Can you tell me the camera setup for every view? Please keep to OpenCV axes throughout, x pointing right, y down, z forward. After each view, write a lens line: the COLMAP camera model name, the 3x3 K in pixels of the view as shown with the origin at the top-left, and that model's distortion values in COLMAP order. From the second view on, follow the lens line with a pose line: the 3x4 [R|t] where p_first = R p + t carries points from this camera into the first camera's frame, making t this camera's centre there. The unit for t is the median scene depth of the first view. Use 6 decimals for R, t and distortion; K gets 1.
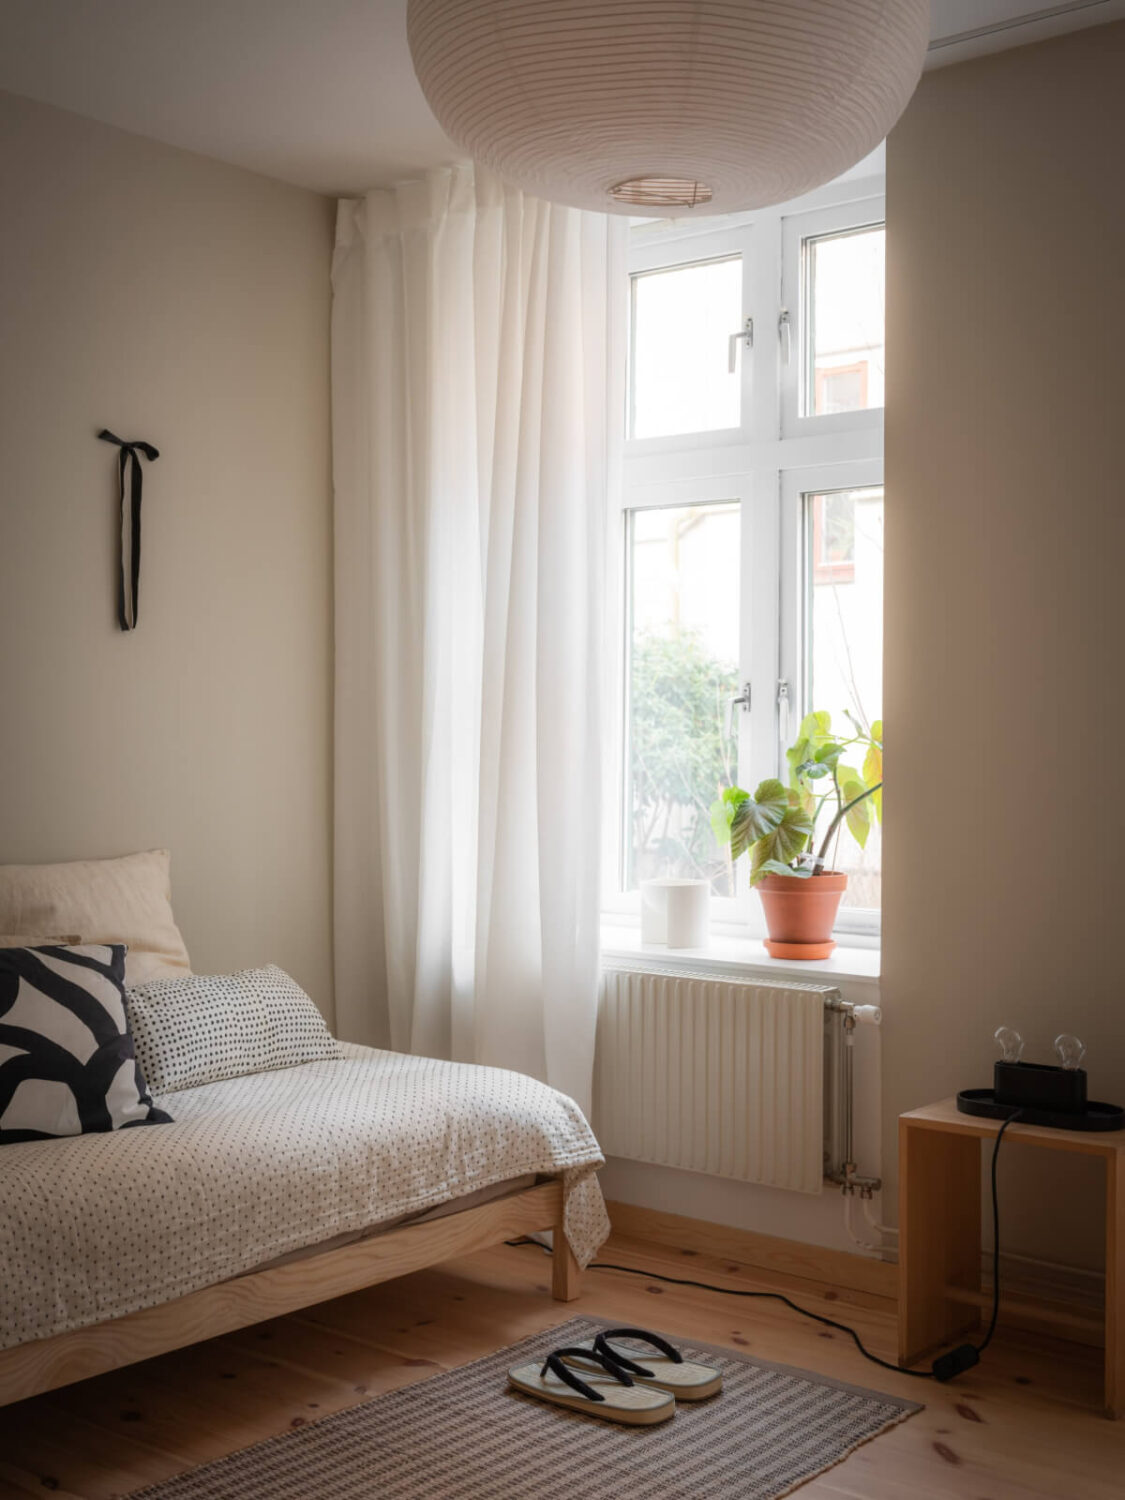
lens RADIAL K [[1872.4, 0, 562.5], [0, 1872.4, 750.0], [0, 0, 1]] dist [-0.012903, 0.021228]
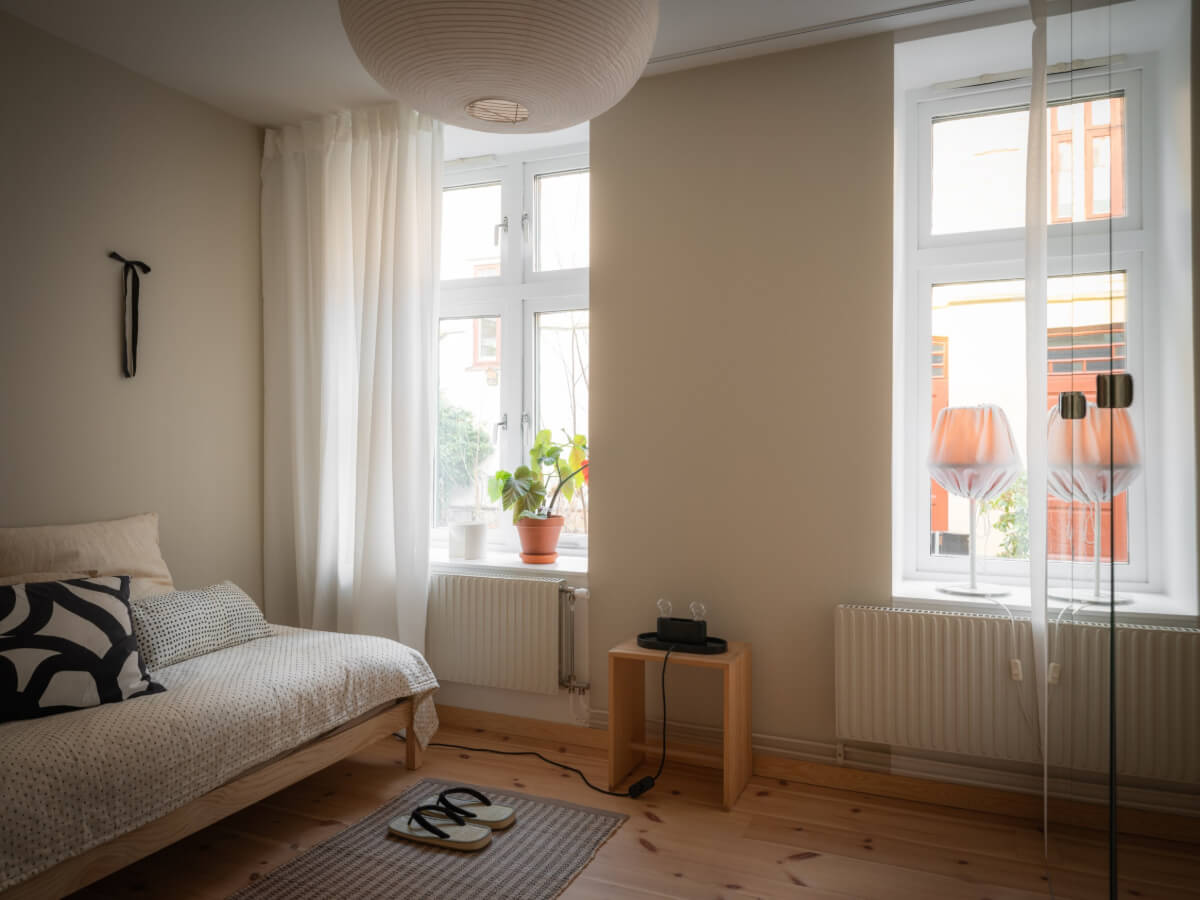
lens RADIAL K [[856.8, 0, 600.0], [0, 856.8, 443.2], [0, 0, 1]] dist [0.057886, -0.076277]
pose [[0.959600, -0.001767, 0.281361, -0.058340], [0.003883, 0.999968, -0.006966, -0.000813], [-0.281340, 0.007777, 0.959577, 0.186263]]
